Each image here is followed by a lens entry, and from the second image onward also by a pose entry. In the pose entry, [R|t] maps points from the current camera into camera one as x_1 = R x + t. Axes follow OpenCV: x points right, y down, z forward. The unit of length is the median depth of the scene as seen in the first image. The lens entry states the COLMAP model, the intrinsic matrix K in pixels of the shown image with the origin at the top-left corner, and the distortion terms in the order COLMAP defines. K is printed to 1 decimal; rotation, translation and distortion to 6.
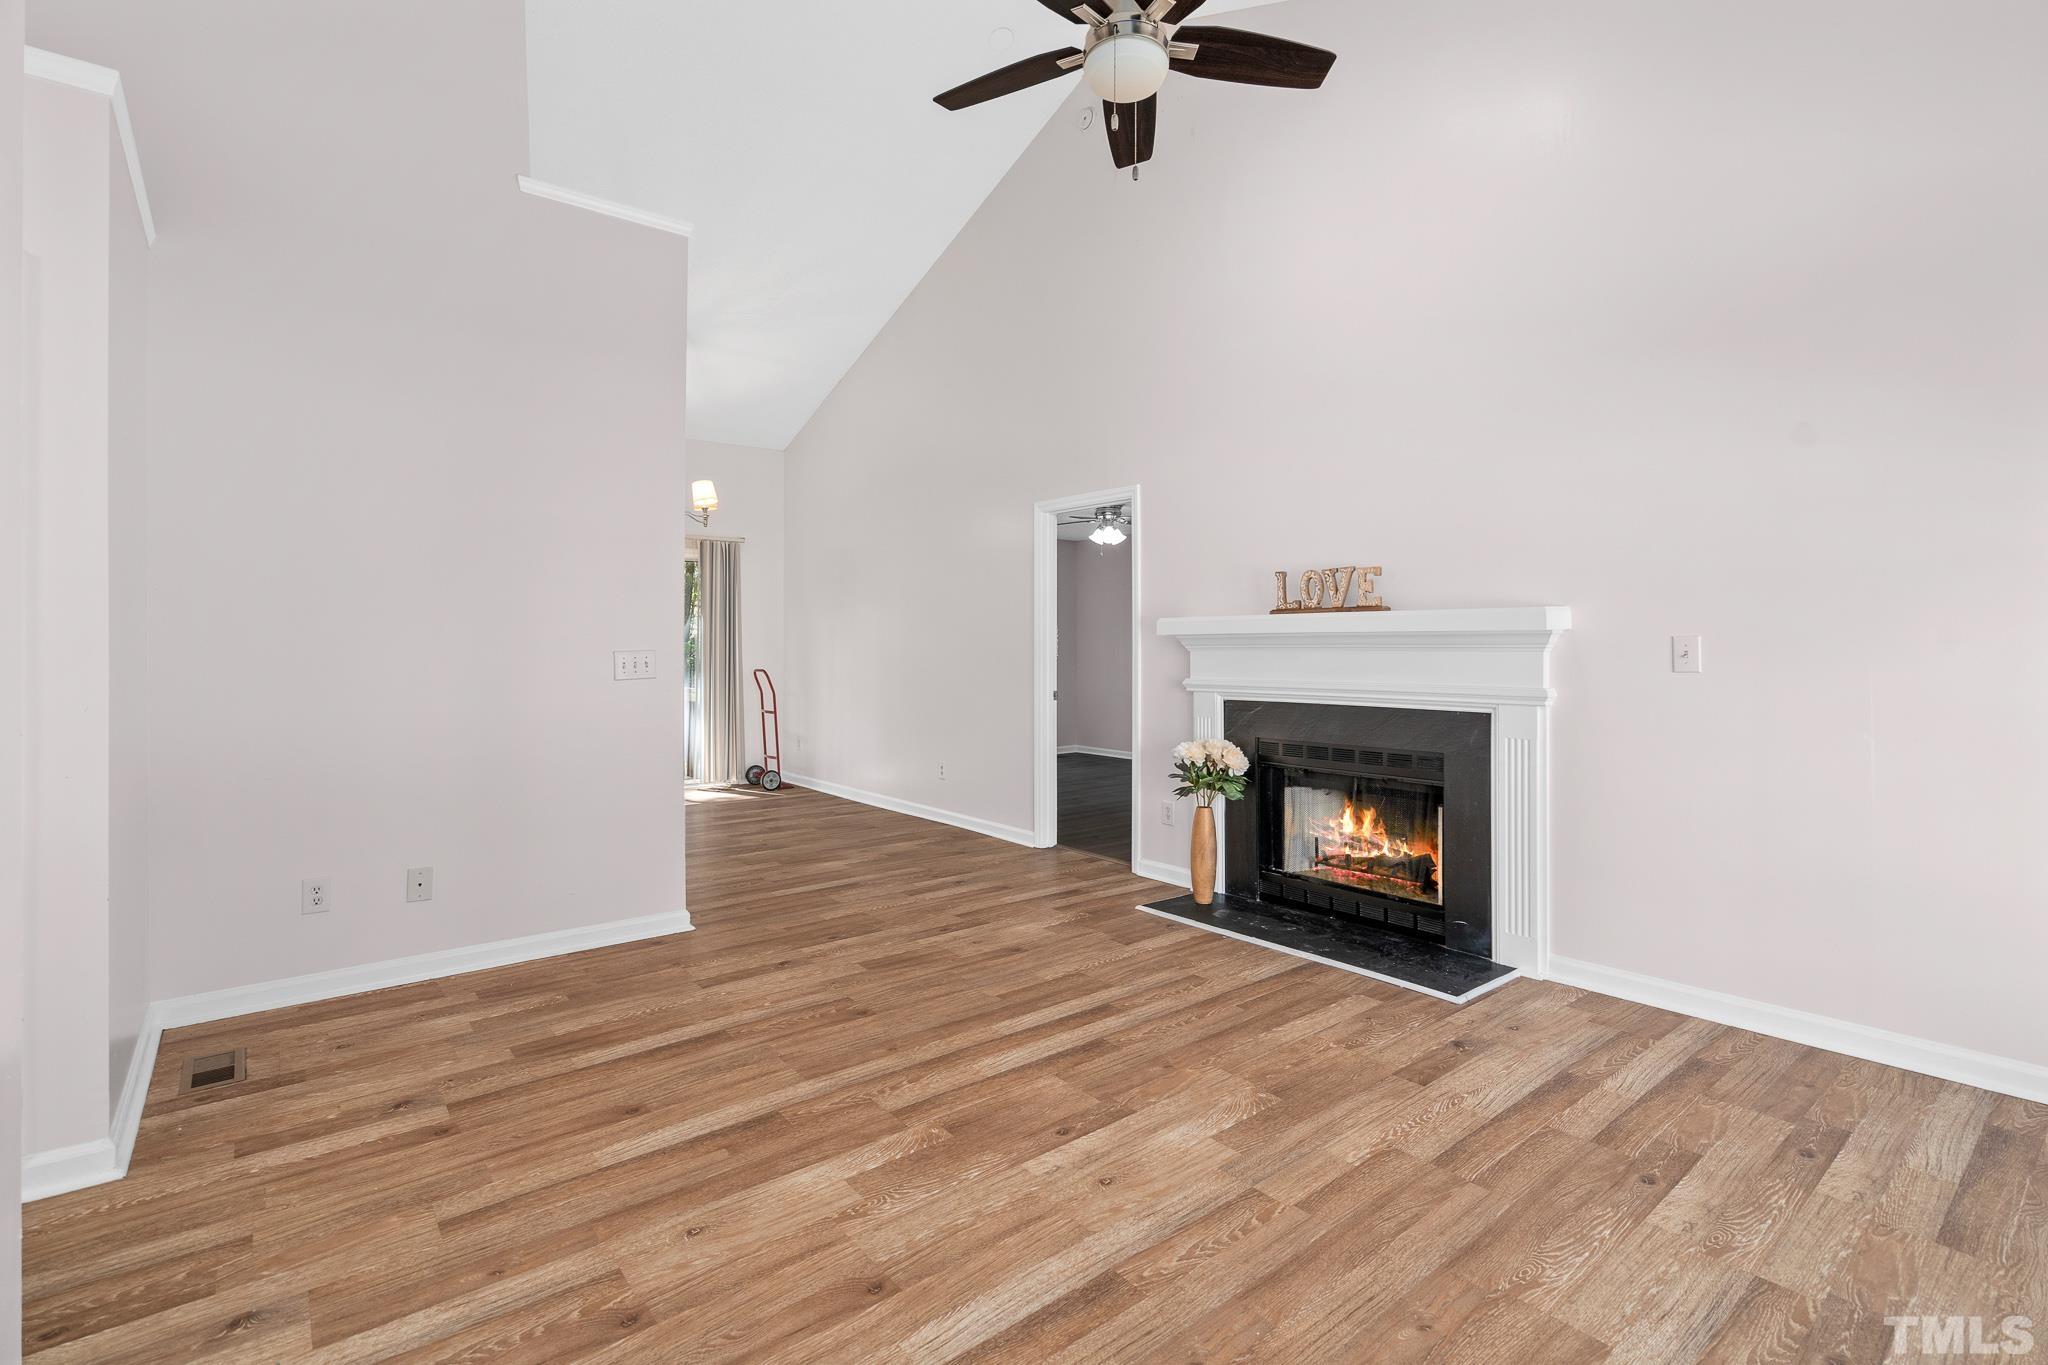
lens RADIAL K [[943.7, 0, 1033.3], [0, 943.7, 649.8], [0, 0, 1]] dist [-0.001480, 0.000423]
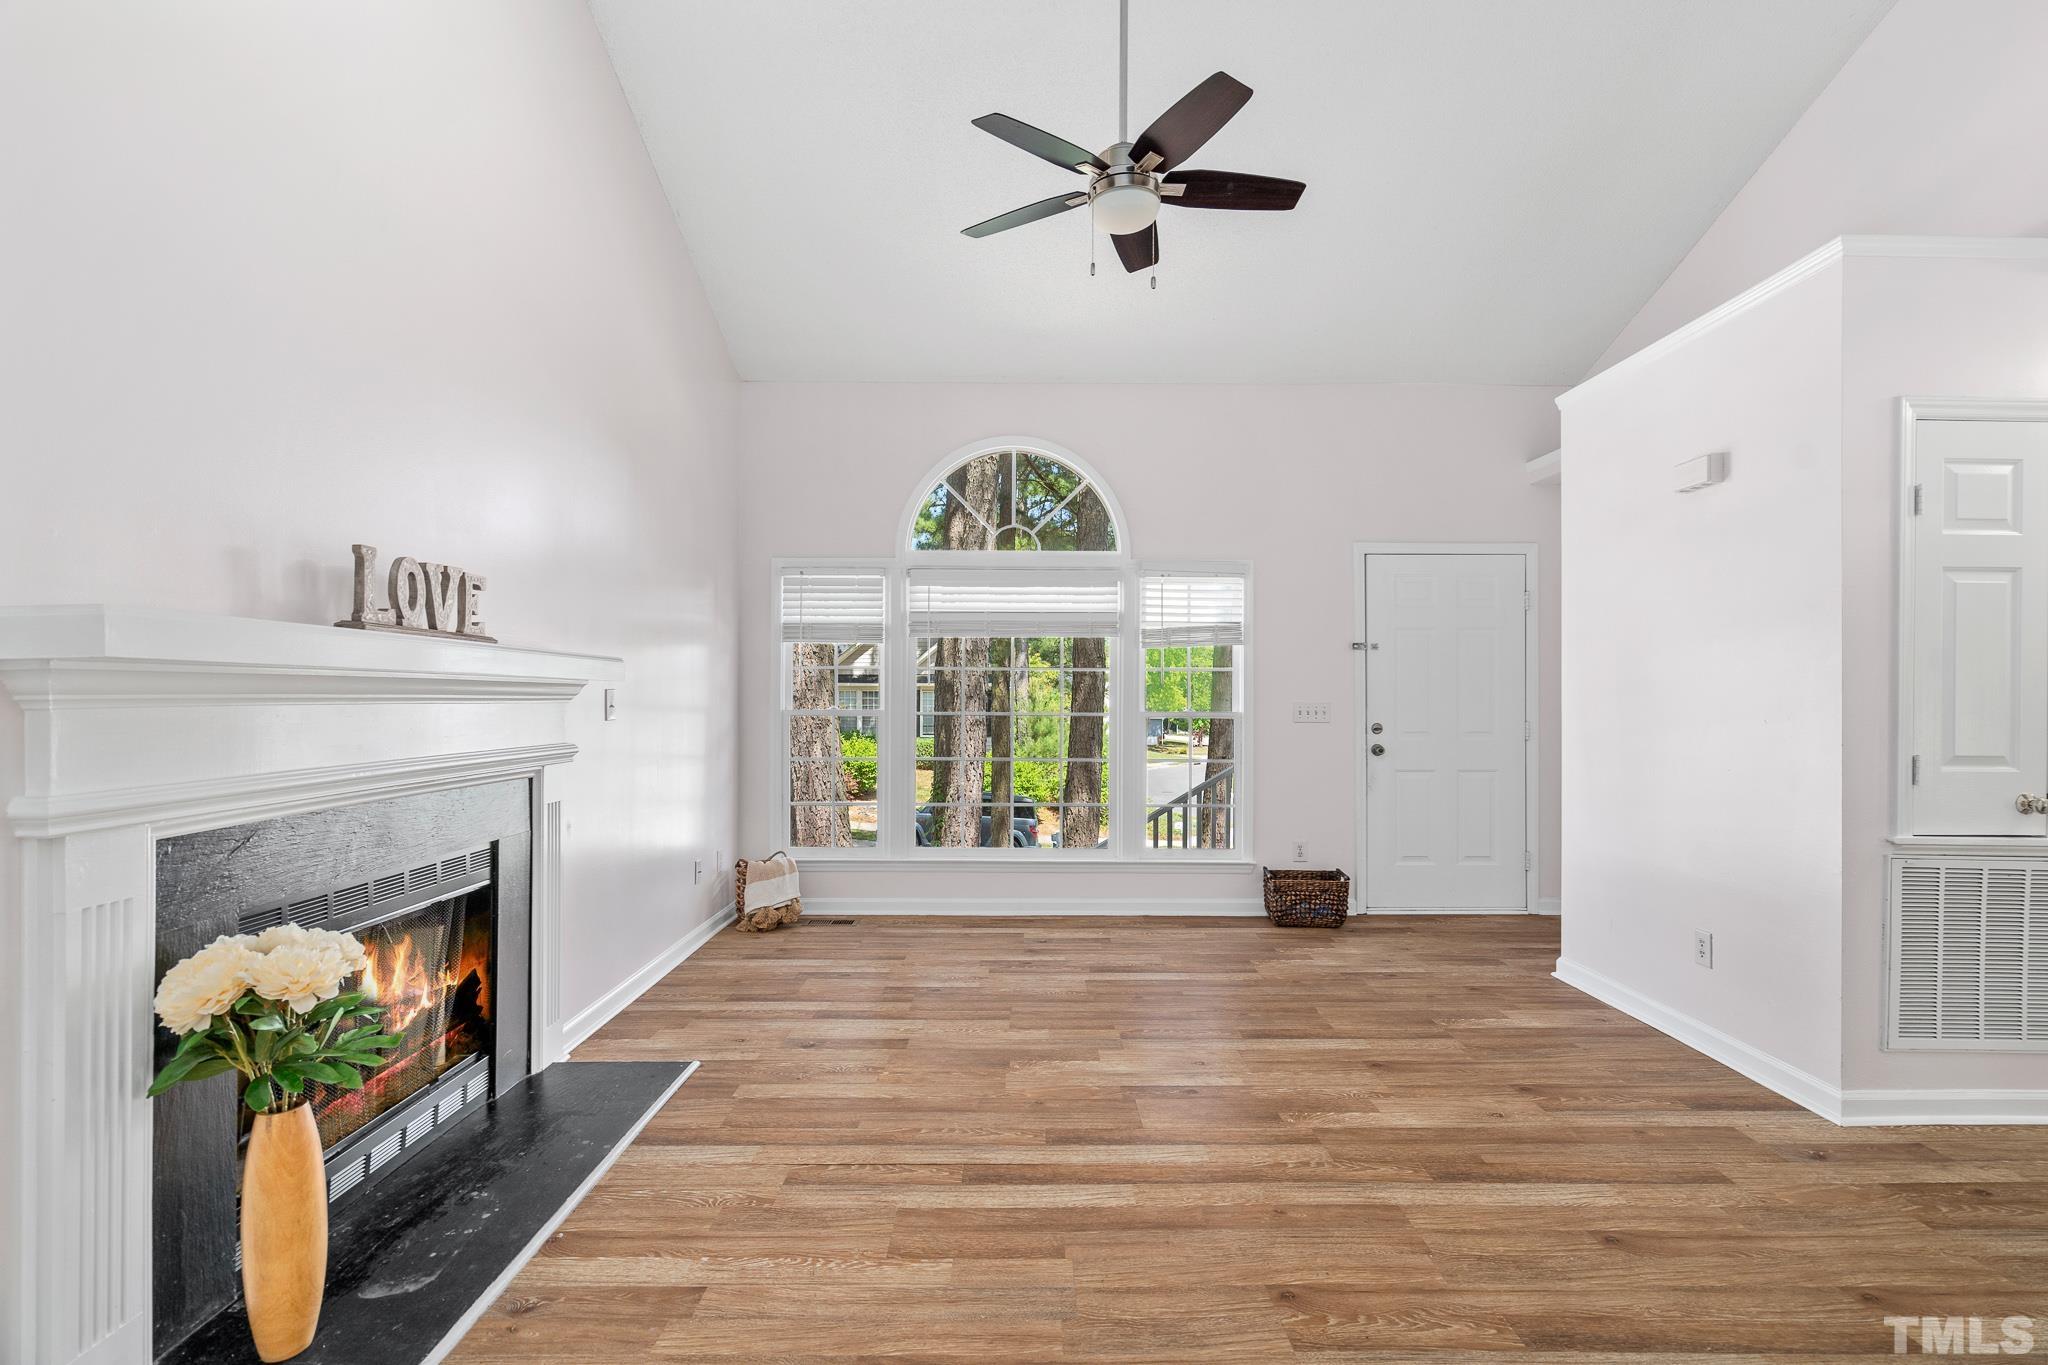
lens RADIAL K [[933.0, 0, 1025.7], [0, 933.0, 697.5], [0, 0, 1]] dist [0.002436, 0.000565]
pose [[-0.775767, -0.000083, 0.631020, -0.425287], [-0.000908, 0.999999, -0.000985, -0.004393], [-0.631019, -0.001337, -0.775766, 1.551268]]
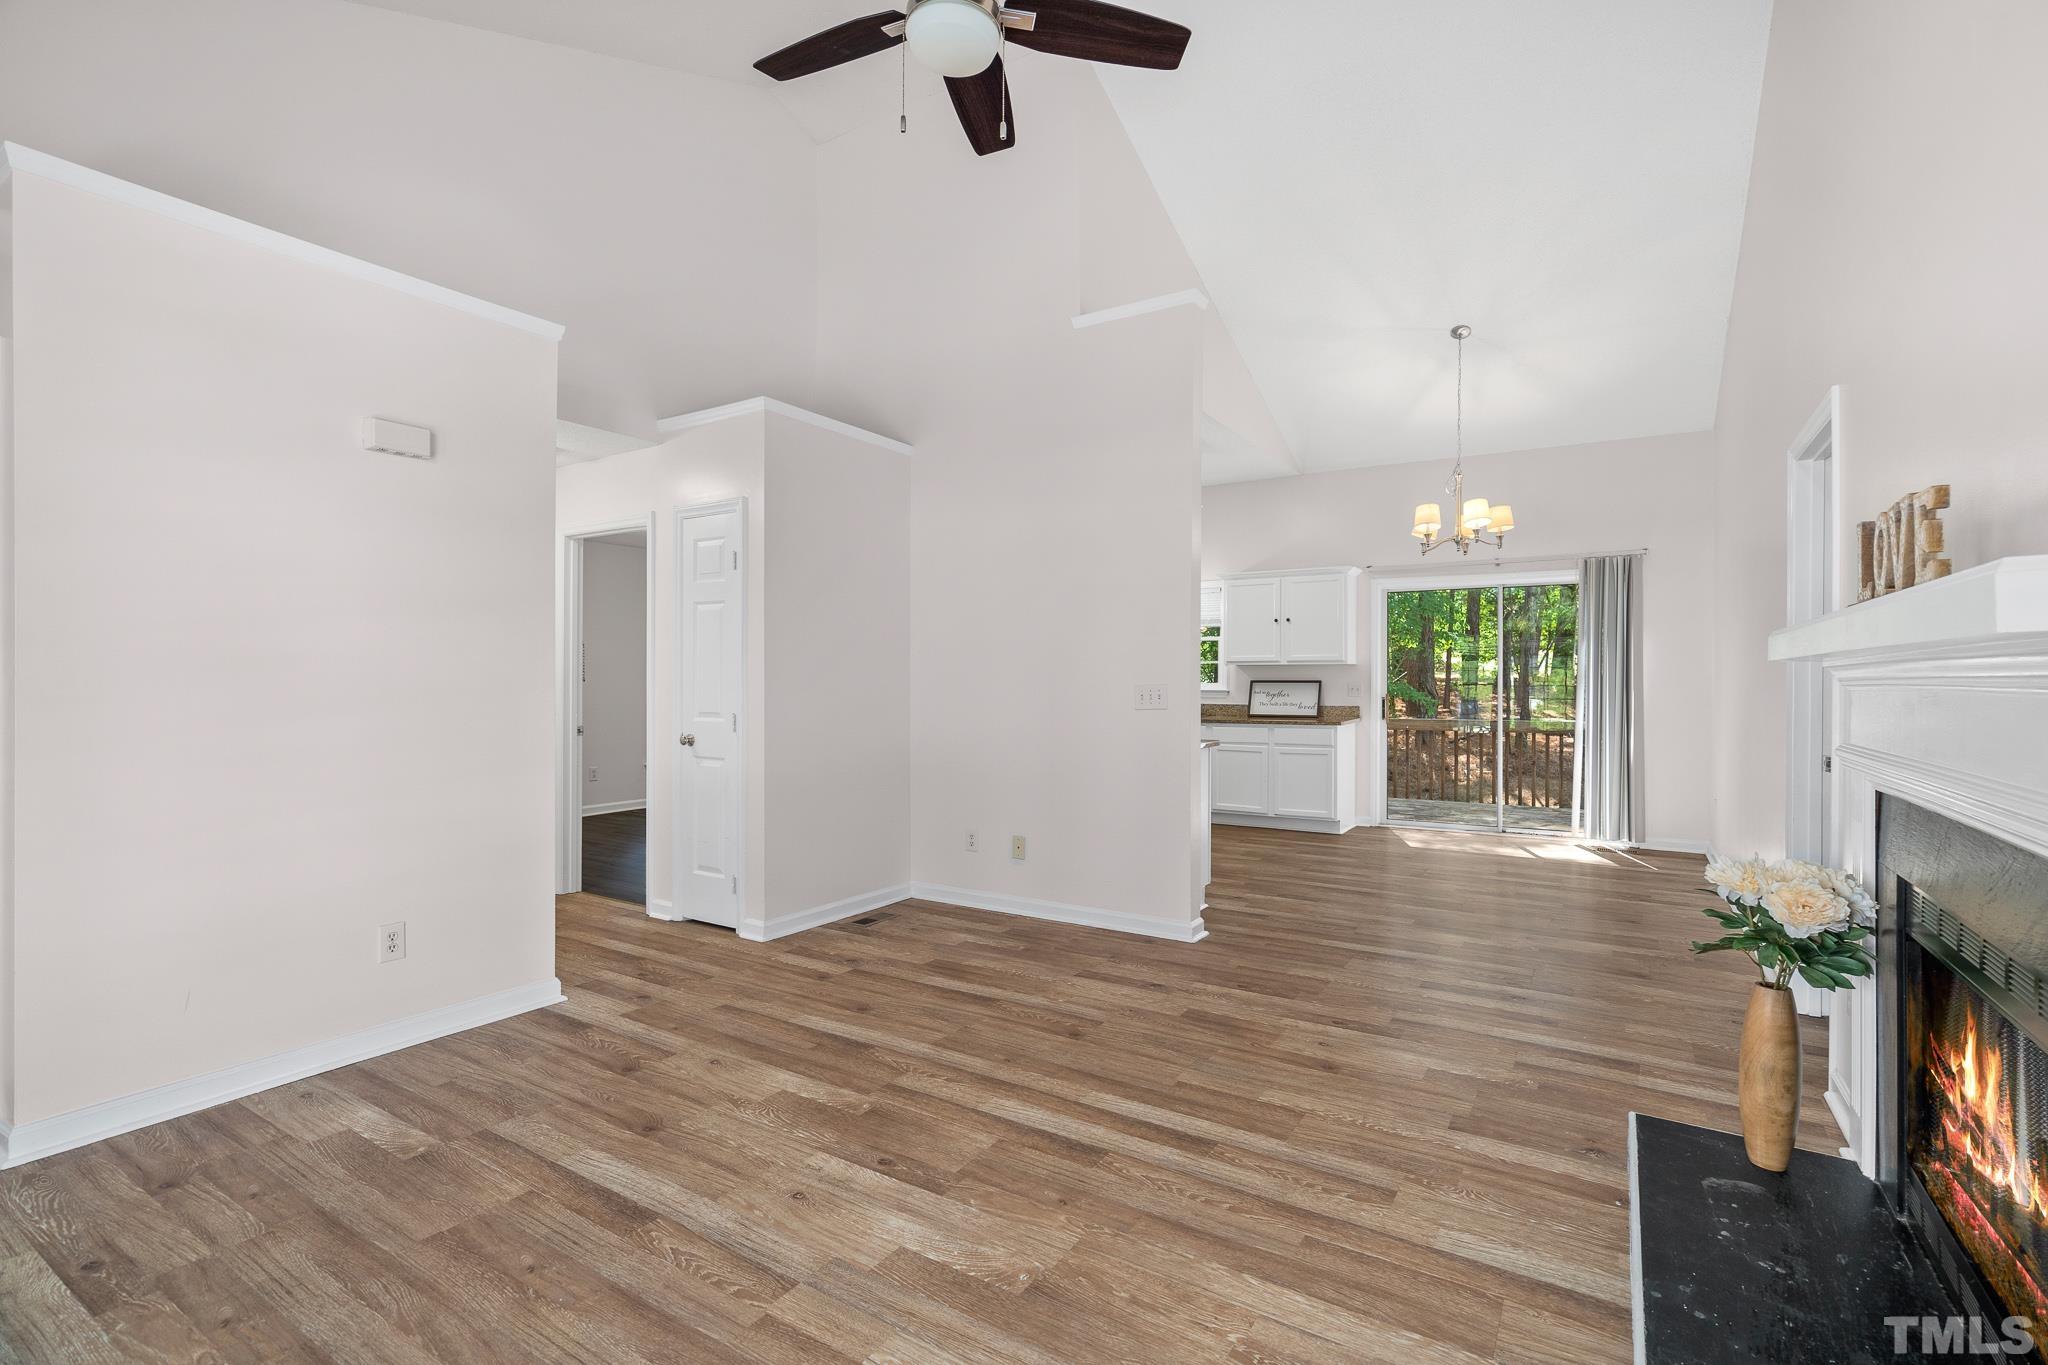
lens RADIAL K [[931.1, 0, 1031.0], [0, 931.1, 681.0], [0, 0, 1]] dist [-0.003272, 0.001016]
pose [[0.314890, -0.000754, -0.949128, 0.763753], [-0.002409, 0.999996, -0.001594, -0.003073], [0.949125, 0.002789, 0.314887, 0.618368]]
